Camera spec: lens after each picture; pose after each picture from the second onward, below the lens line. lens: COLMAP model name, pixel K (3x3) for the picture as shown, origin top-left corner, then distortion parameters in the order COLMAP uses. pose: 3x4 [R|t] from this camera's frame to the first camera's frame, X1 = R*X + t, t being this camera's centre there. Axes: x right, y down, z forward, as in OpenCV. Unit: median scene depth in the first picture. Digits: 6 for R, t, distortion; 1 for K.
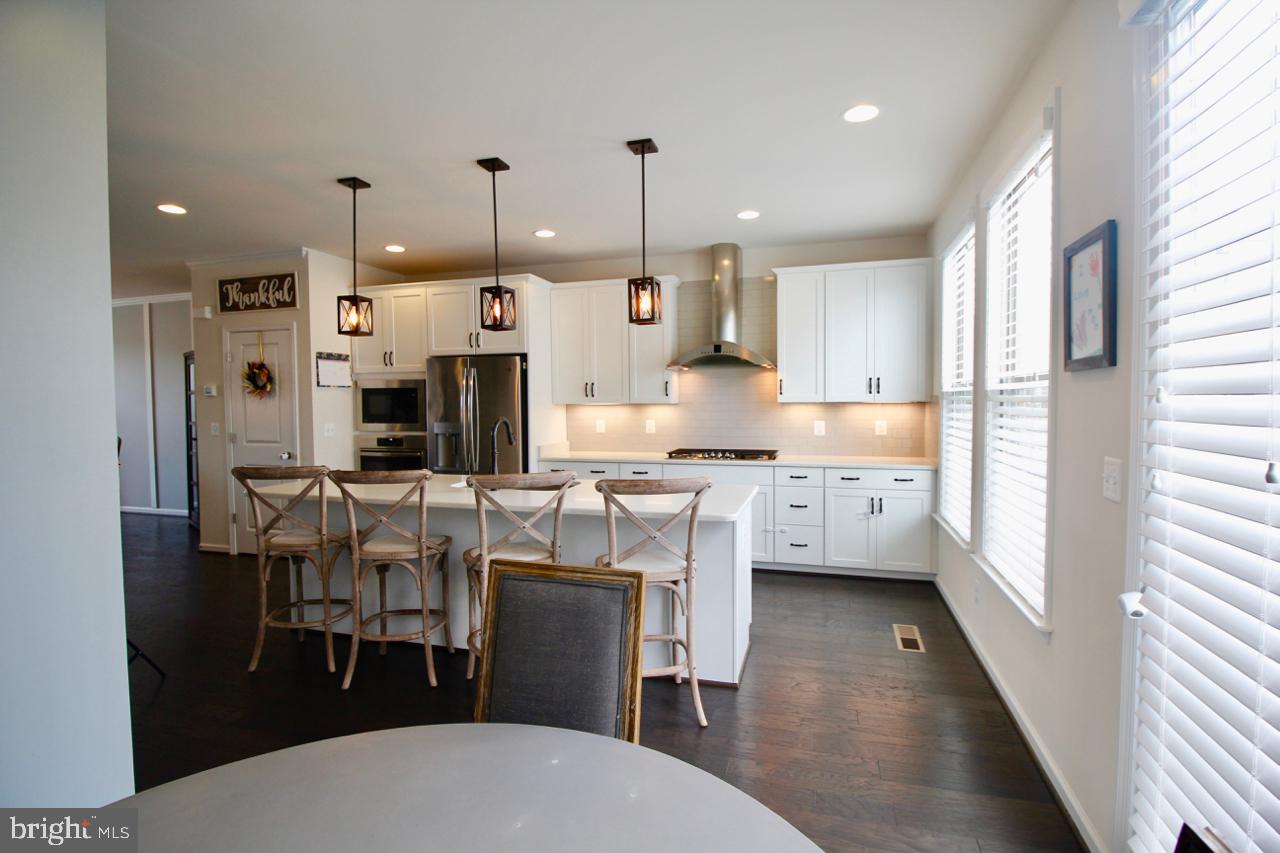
lens RADIAL K [[599.8, 0, 637.3], [0, 599.8, 421.4], [0, 0, 1]] dist [-0.003051, -0.011229]
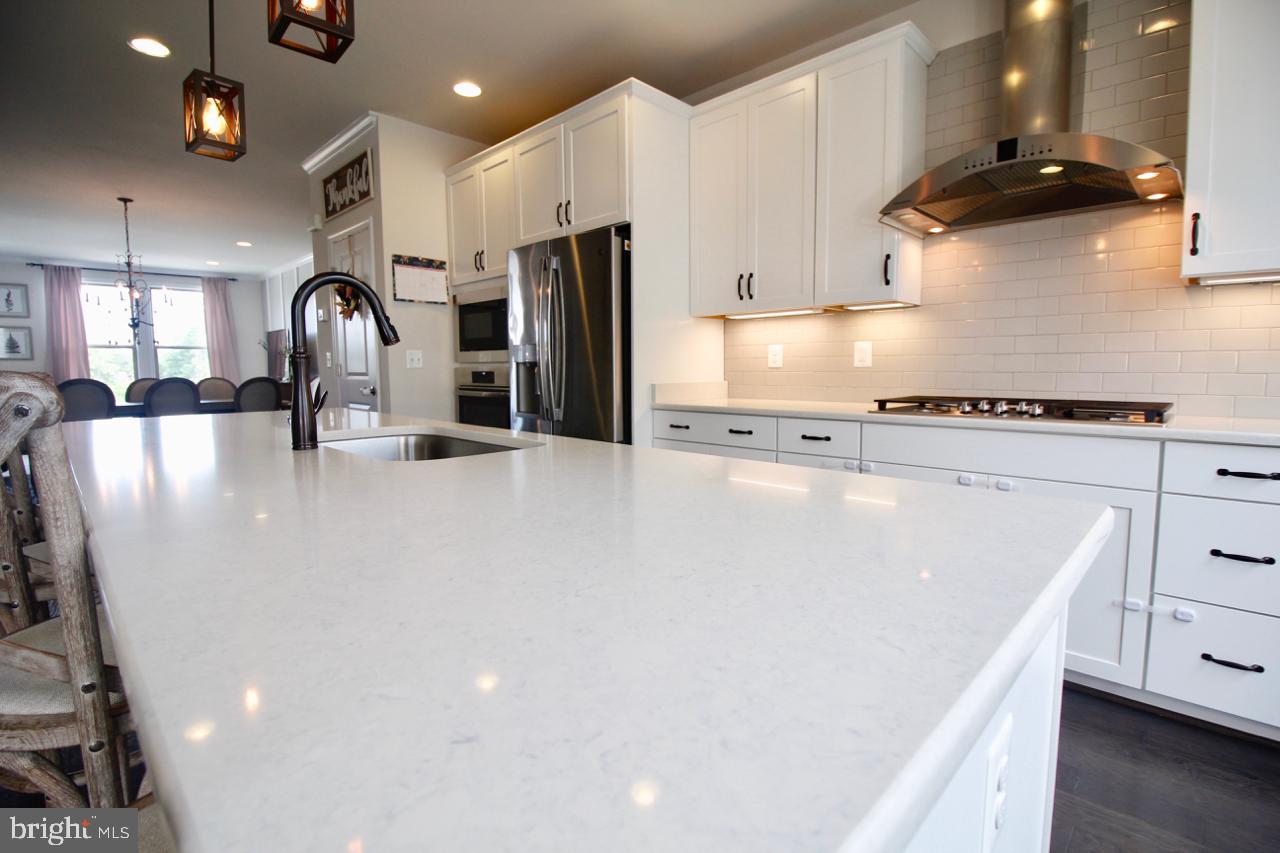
lens RADIAL K [[599.8, 0, 641.7], [0, 599.8, 414.0], [0, 0, 1]] dist [-0.003051, -0.011229]
pose [[0.894388, 0.039615, -0.445535, 0.092848], [-0.016221, 0.998288, 0.056201, 0.038488], [0.446998, -0.043038, 0.893499, 0.473765]]
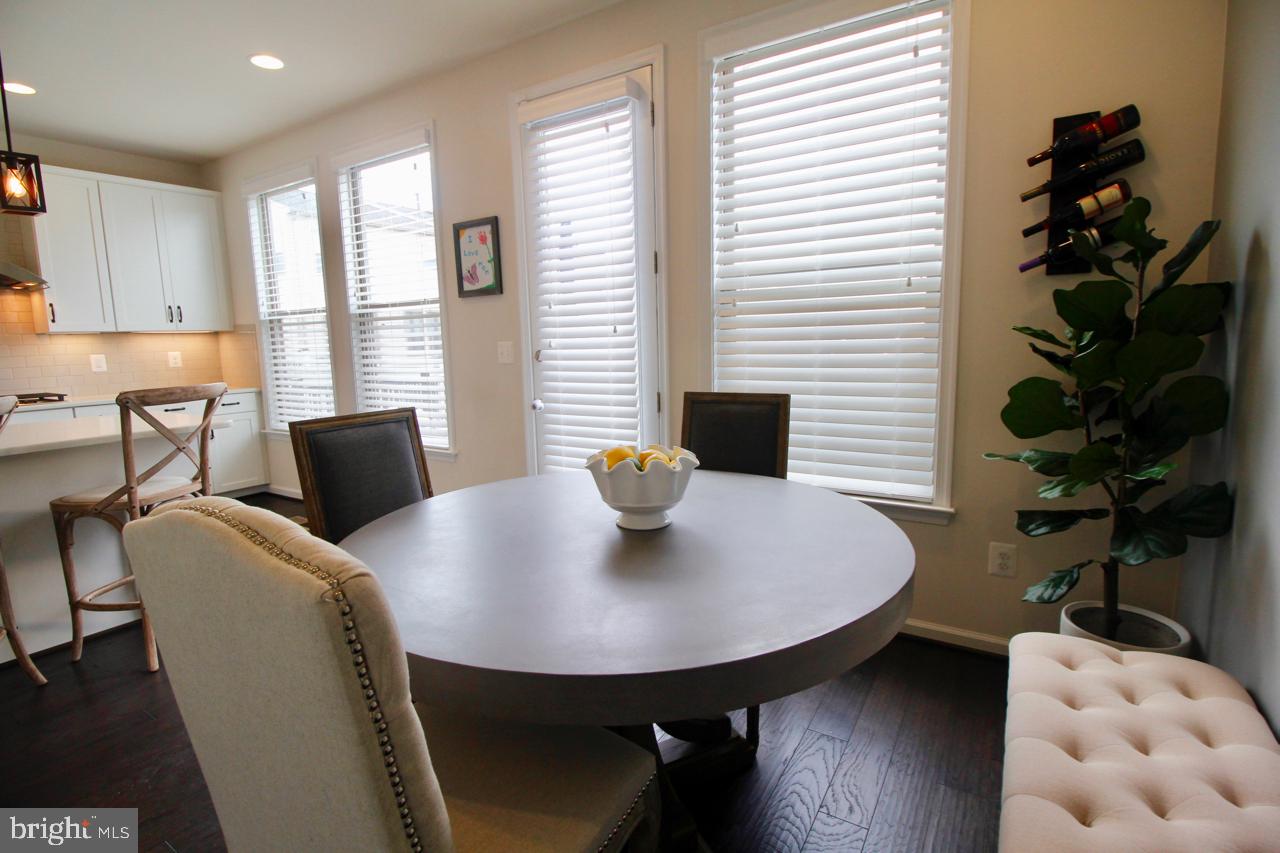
lens RADIAL K [[599.8, 0, 648.9], [0, 599.8, 419.8], [0, 0, 1]] dist [-0.003051, -0.011229]
pose [[0.246988, -0.129106, 0.960379, -0.334199], [0.057354, 0.991295, 0.118512, 0.036460], [-0.967320, 0.025811, 0.252243, 0.015143]]
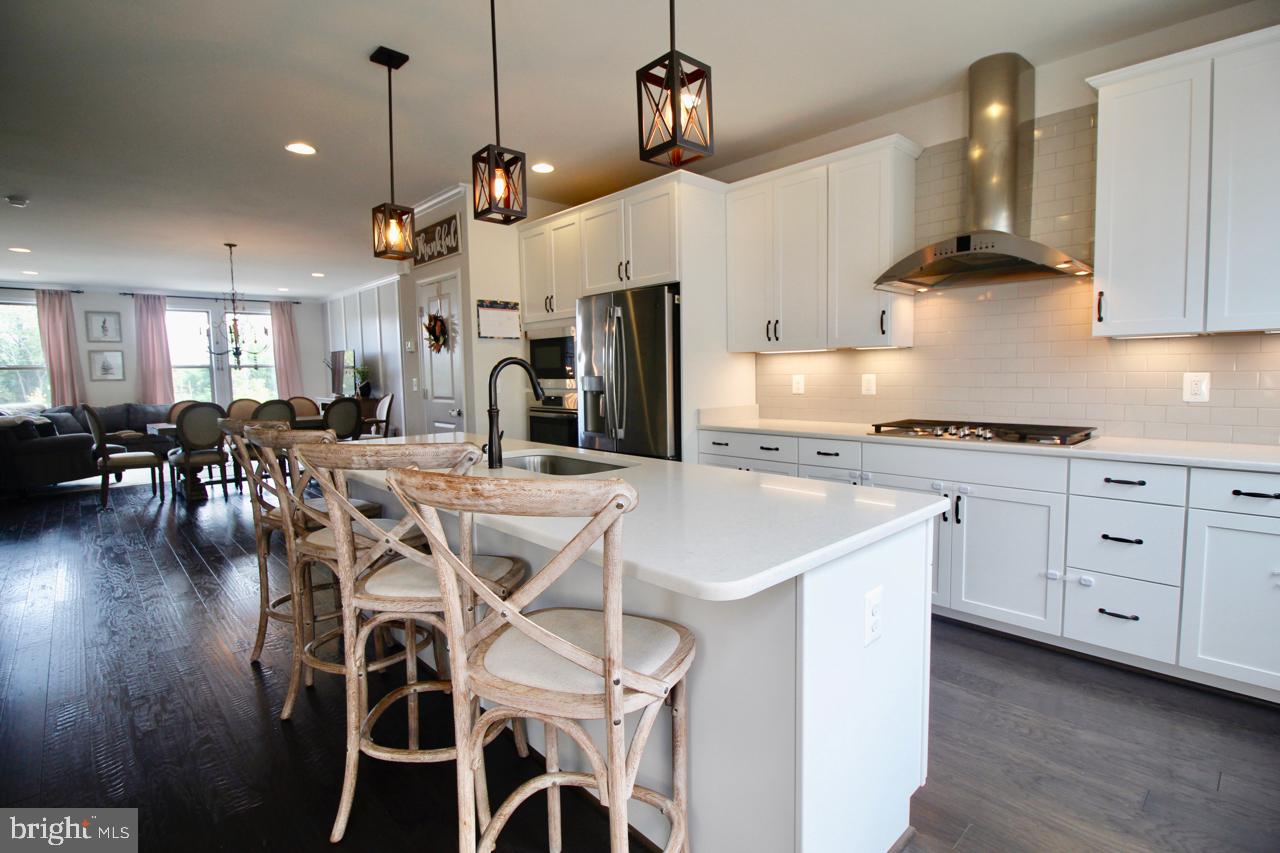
lens RADIAL K [[599.8, 0, 650.4], [0, 599.8, 417.6], [0, 0, 1]] dist [-0.003051, -0.011229]
pose [[0.878298, 0.030474, -0.477141, 0.138099], [-0.006944, 0.998674, 0.051001, 0.014502], [0.478063, -0.041481, 0.877345, 0.333168]]
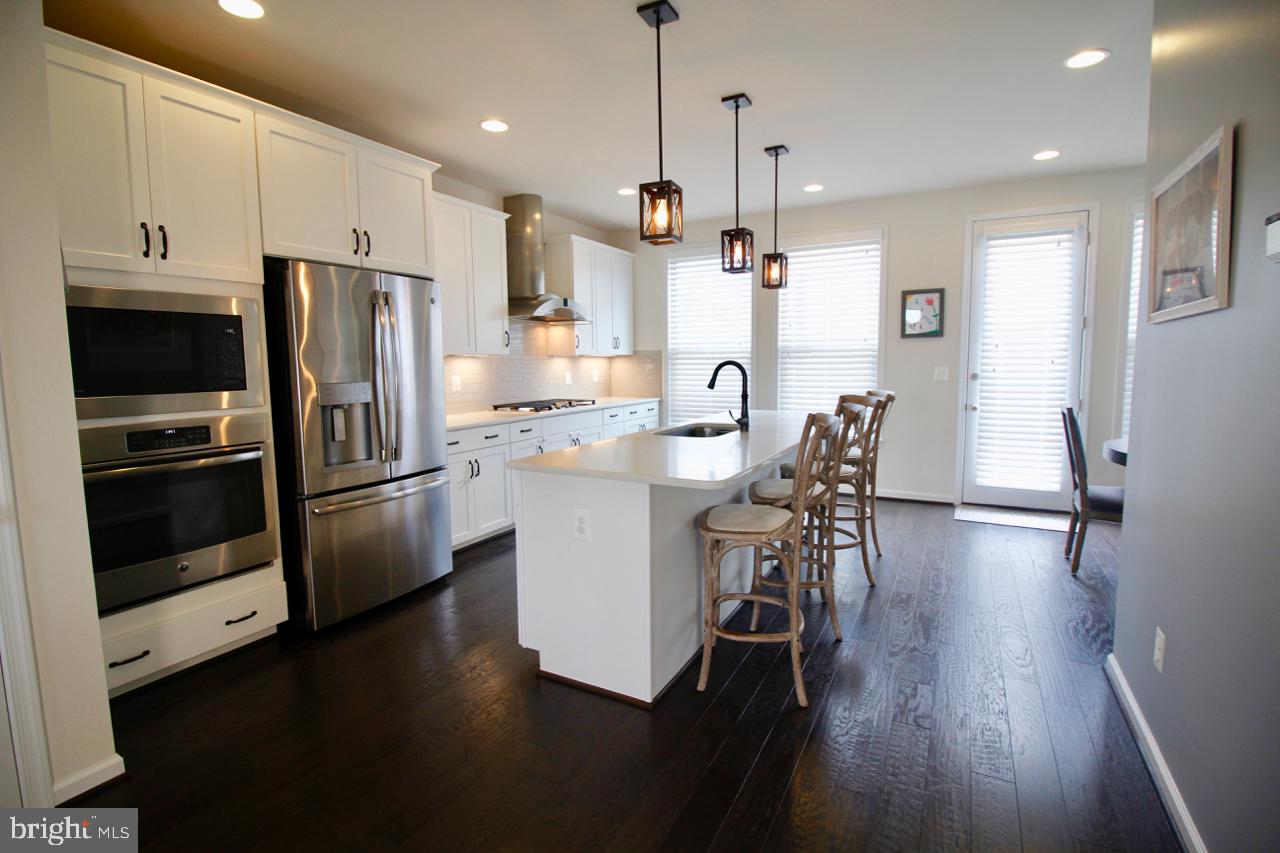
lens RADIAL K [[599.8, 0, 642.2], [0, 599.8, 422.0], [0, 0, 1]] dist [-0.003051, -0.011229]
pose [[0.189414, -0.093086, 0.977475, -0.830218], [0.045543, 0.995258, 0.085954, 0.002497], [-0.980841, 0.028236, 0.192755, 0.632128]]
